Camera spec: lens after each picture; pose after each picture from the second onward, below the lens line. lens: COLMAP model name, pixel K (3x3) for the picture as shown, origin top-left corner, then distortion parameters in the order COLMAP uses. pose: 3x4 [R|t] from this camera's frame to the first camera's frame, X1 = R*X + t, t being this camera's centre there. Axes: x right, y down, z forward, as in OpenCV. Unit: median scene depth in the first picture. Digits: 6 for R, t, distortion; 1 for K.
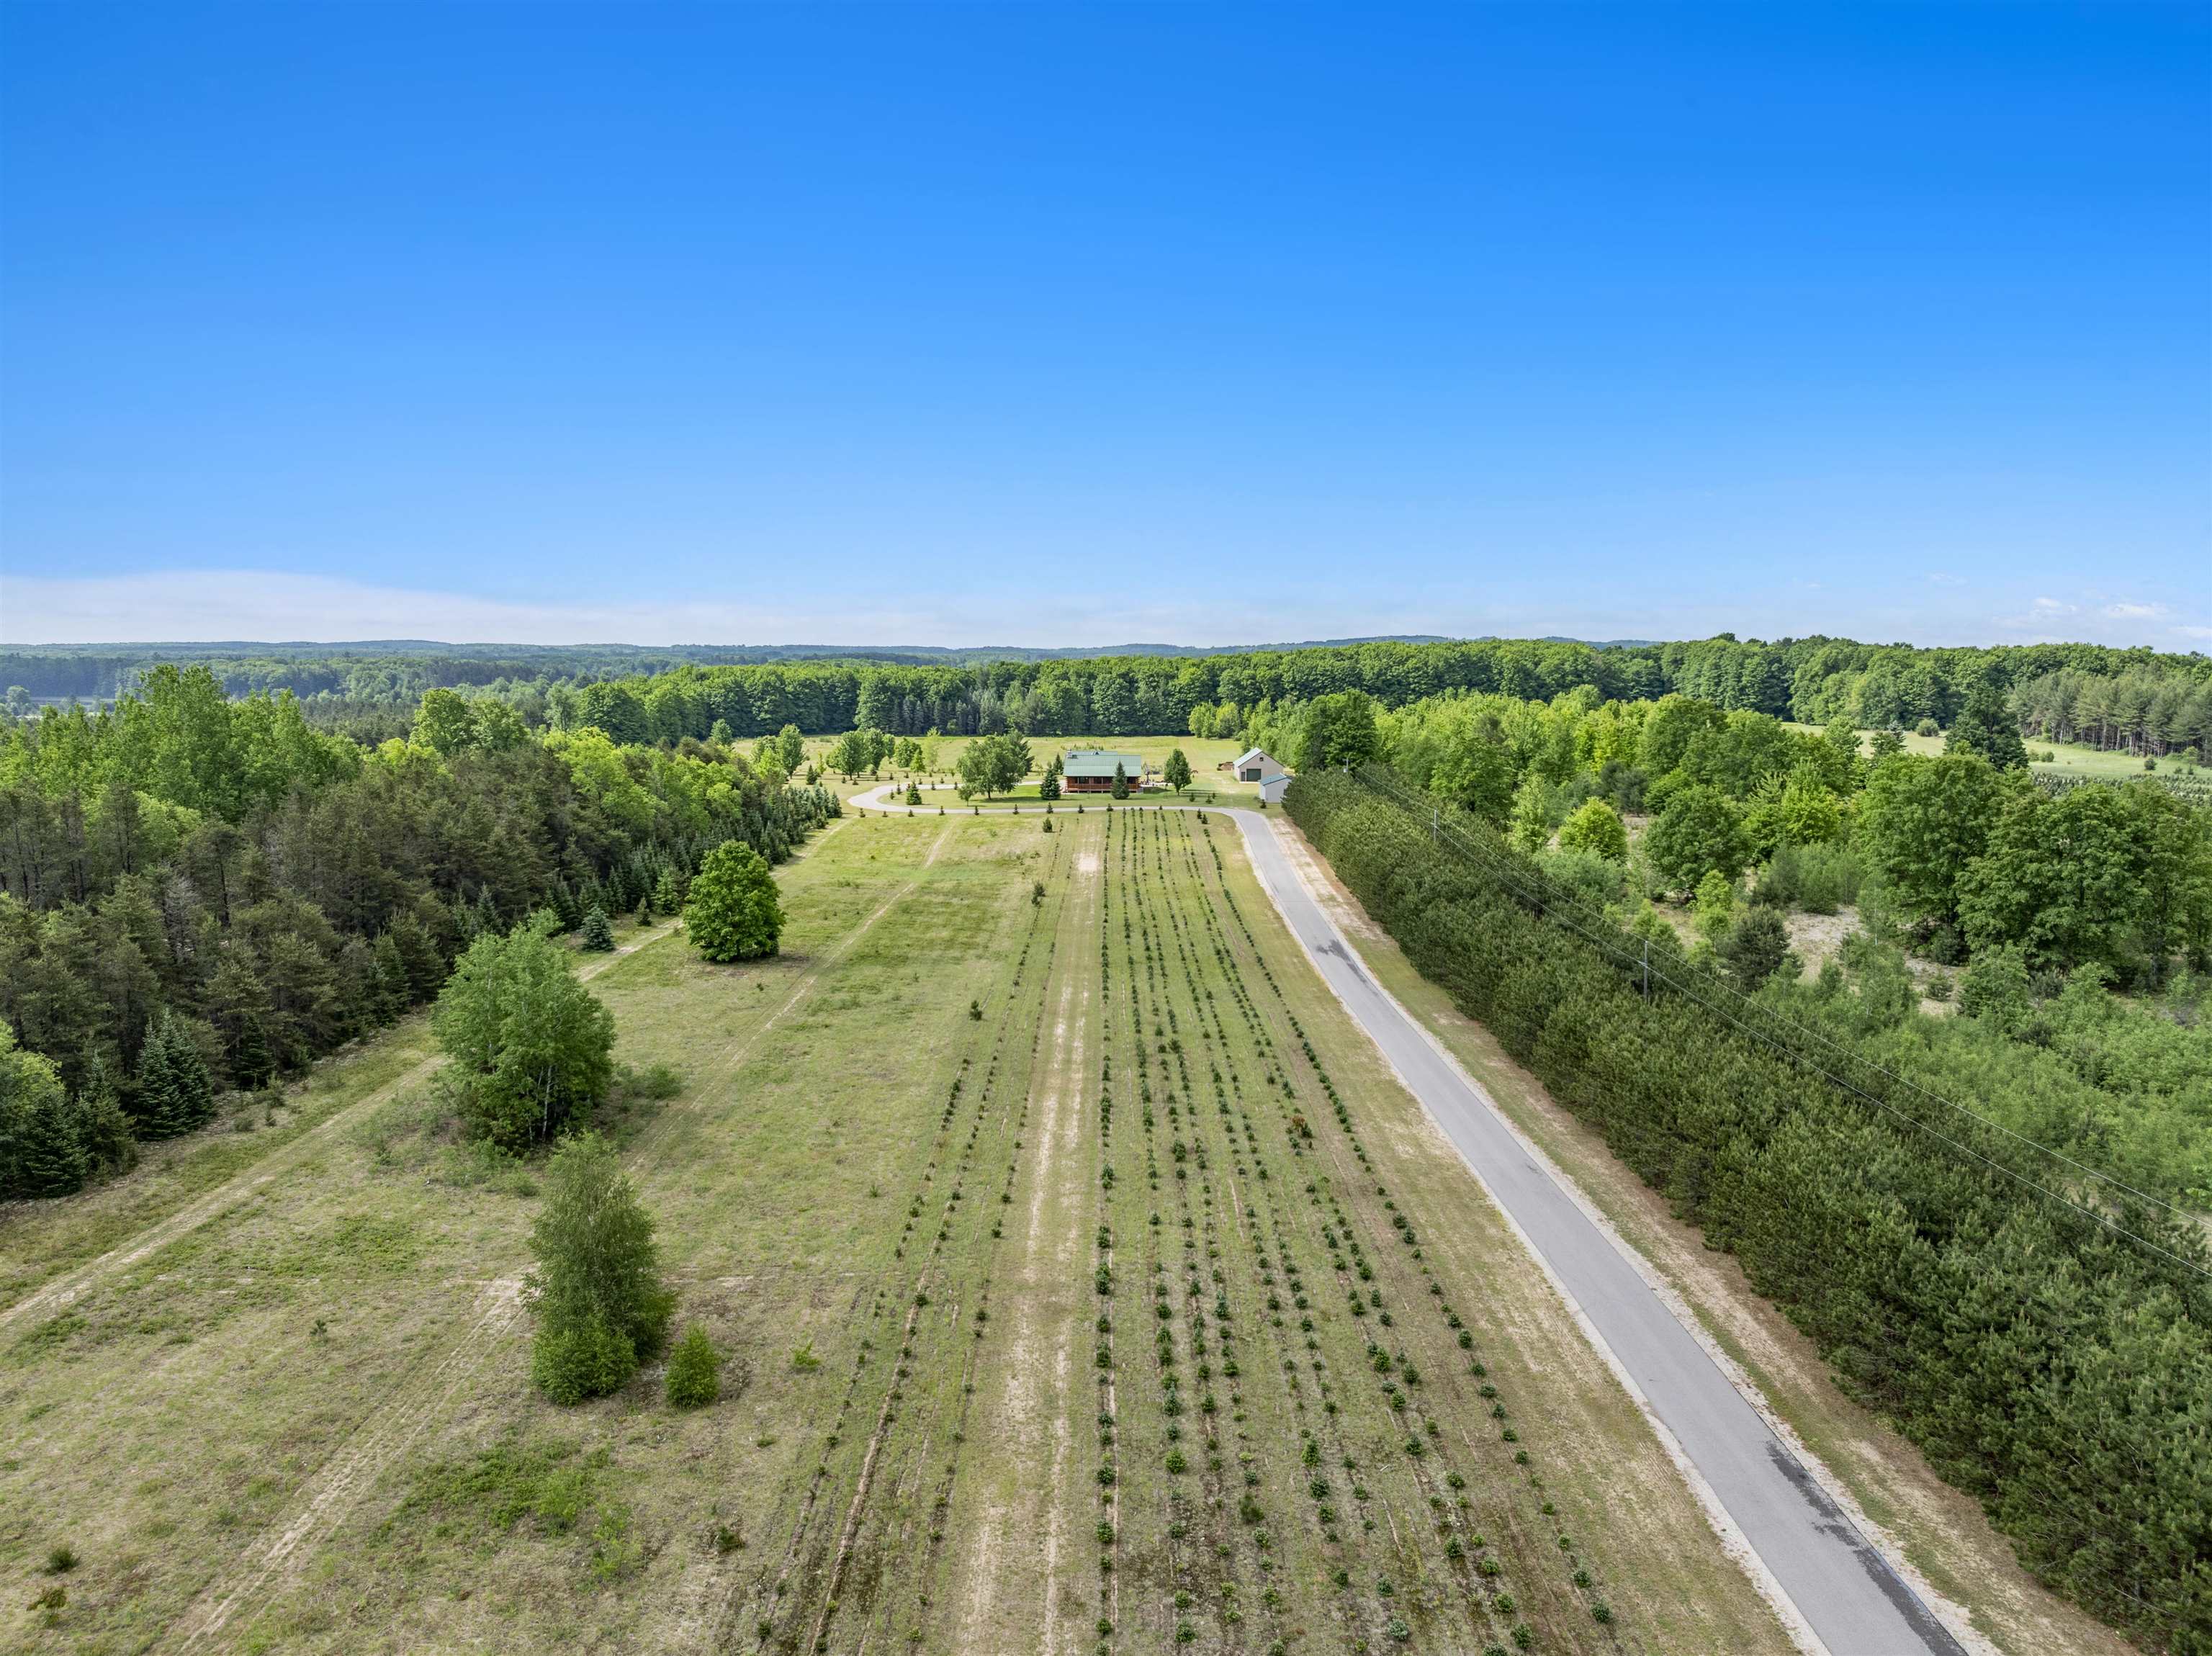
lens RADIAL K [[1539.9, 0, 1106.7], [0, 1539.9, 827.8], [0, 0, 1]] dist [-0.001121, -0.000226]
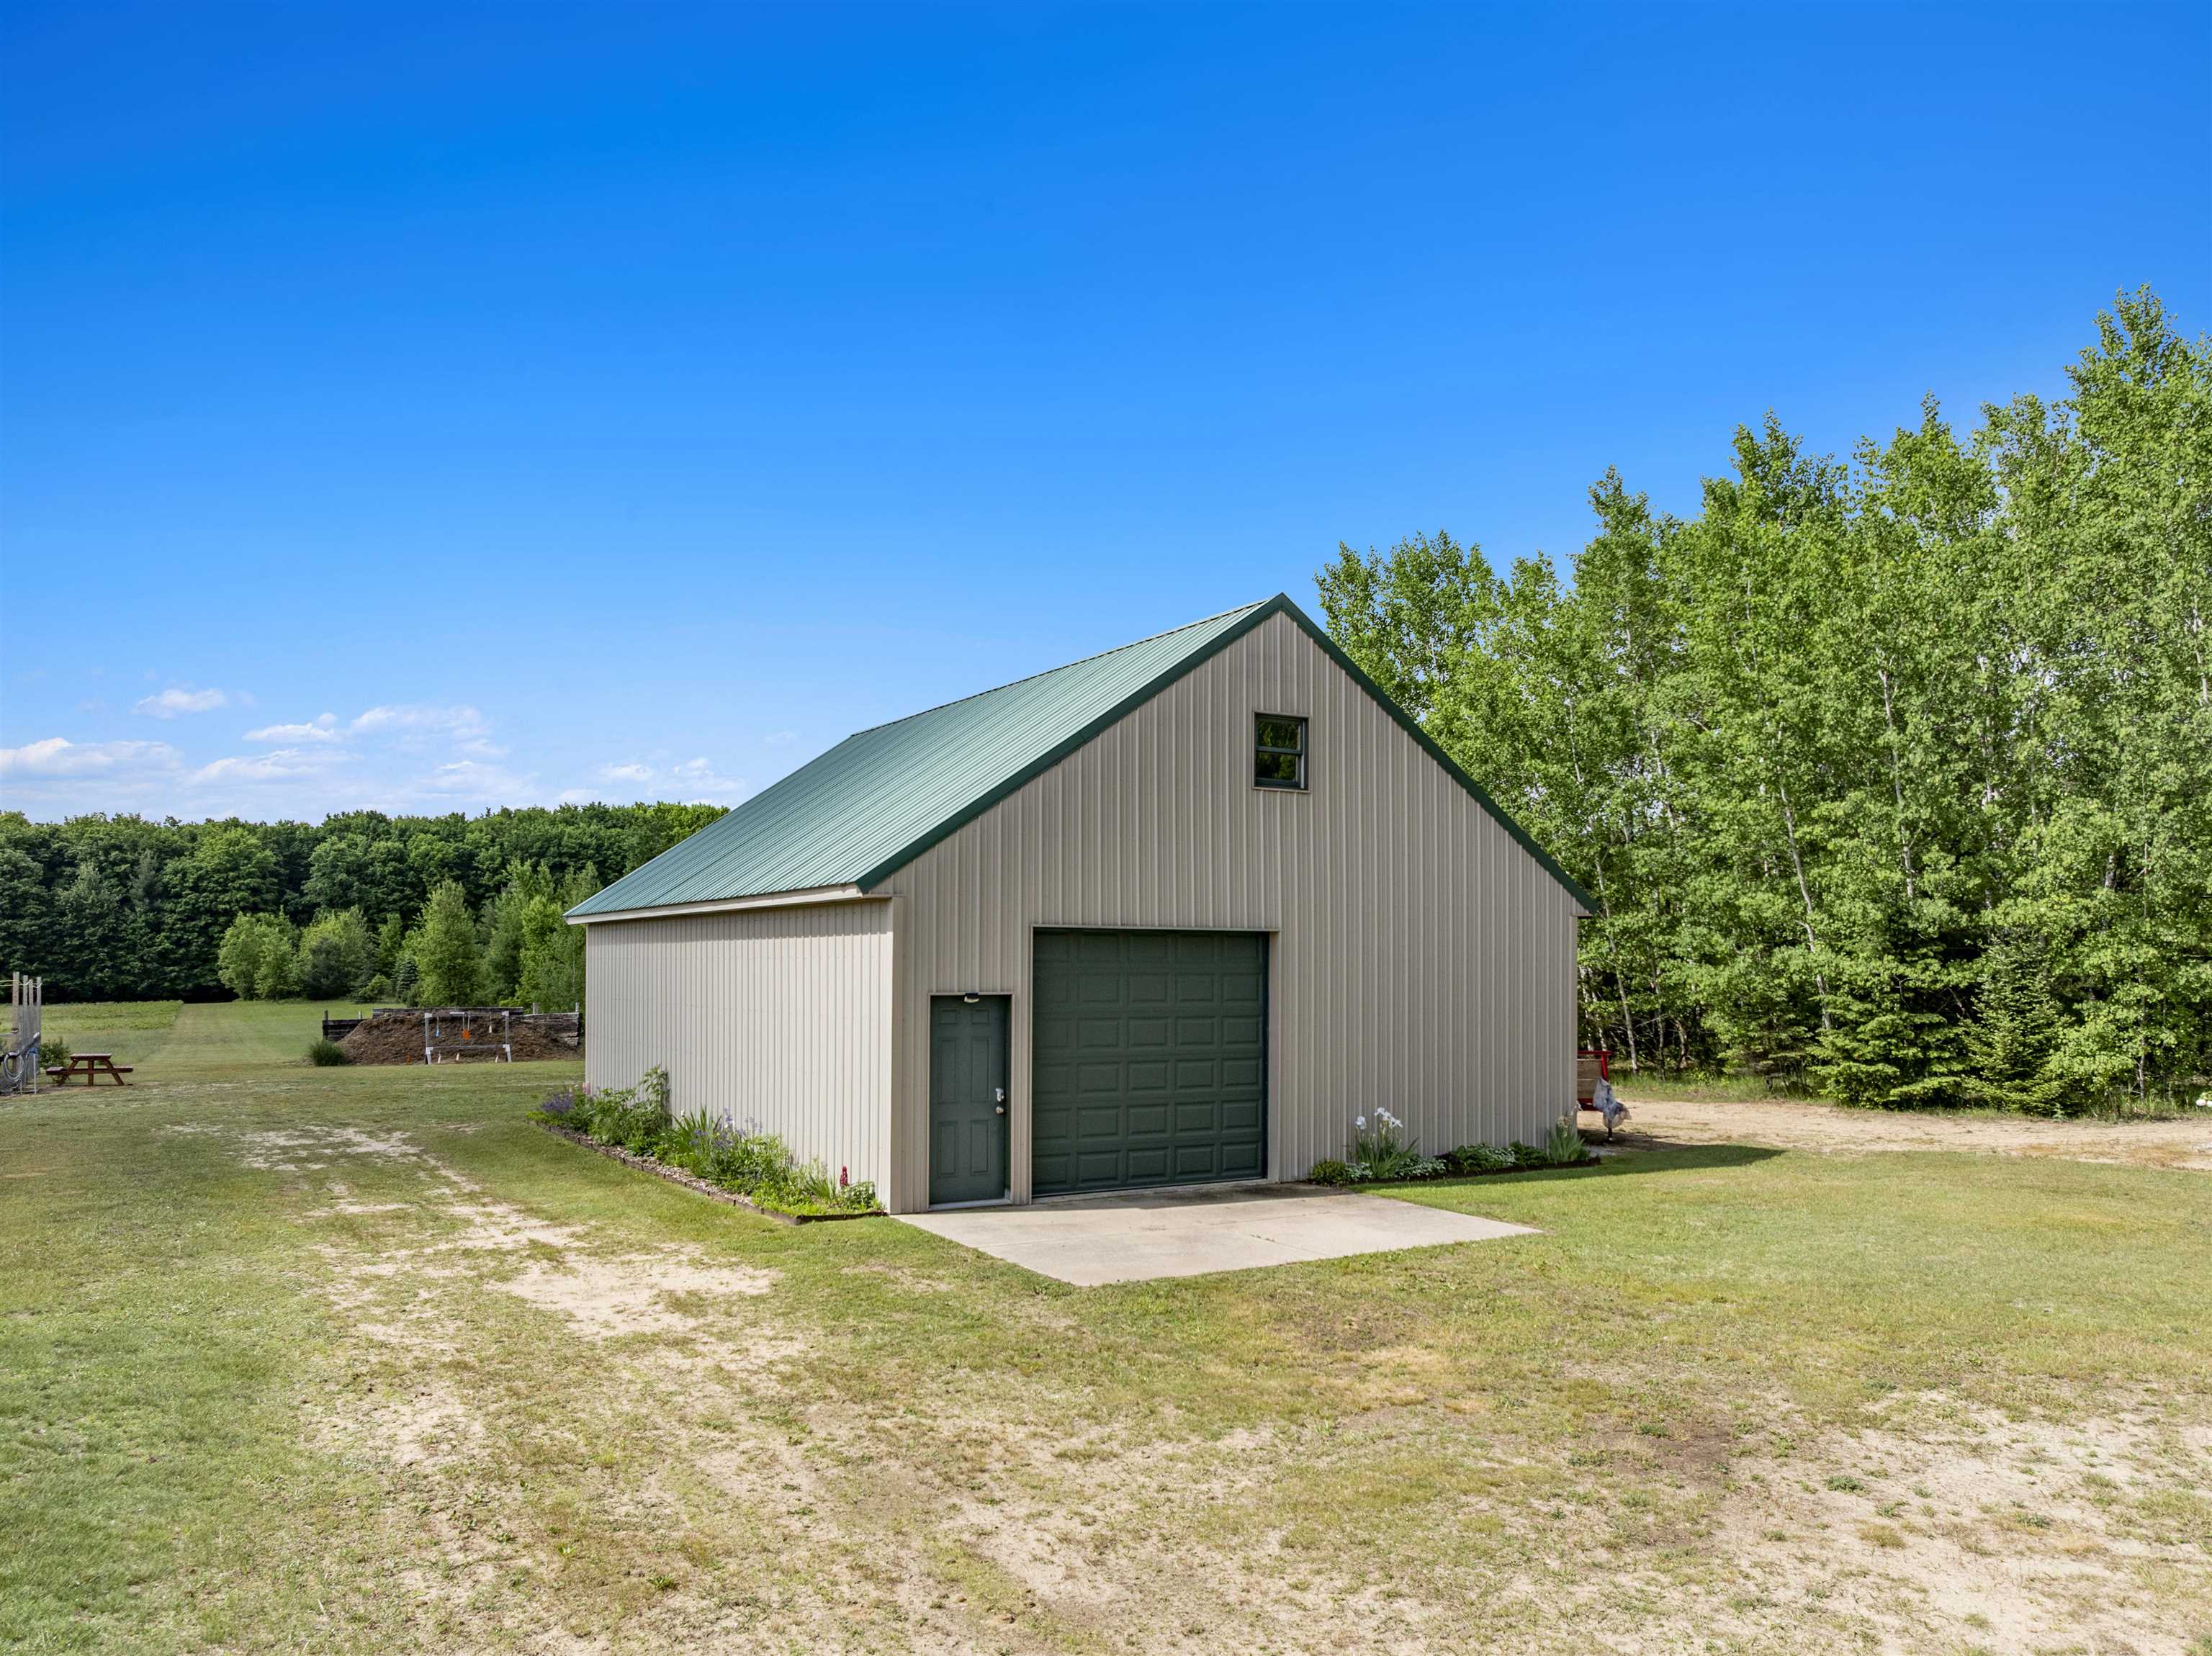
lens RADIAL K [[1539.9, 0, 1106.3], [0, 1539.9, 825.0], [0, 0, 1]] dist [-0.001121, -0.000226]
pose [[0.848579, 0.029083, 0.528269, 0.036228], [0.056600, 0.987768, -0.145298, -0.033743], [-0.526033, 0.153197, 0.836552, 0.544515]]
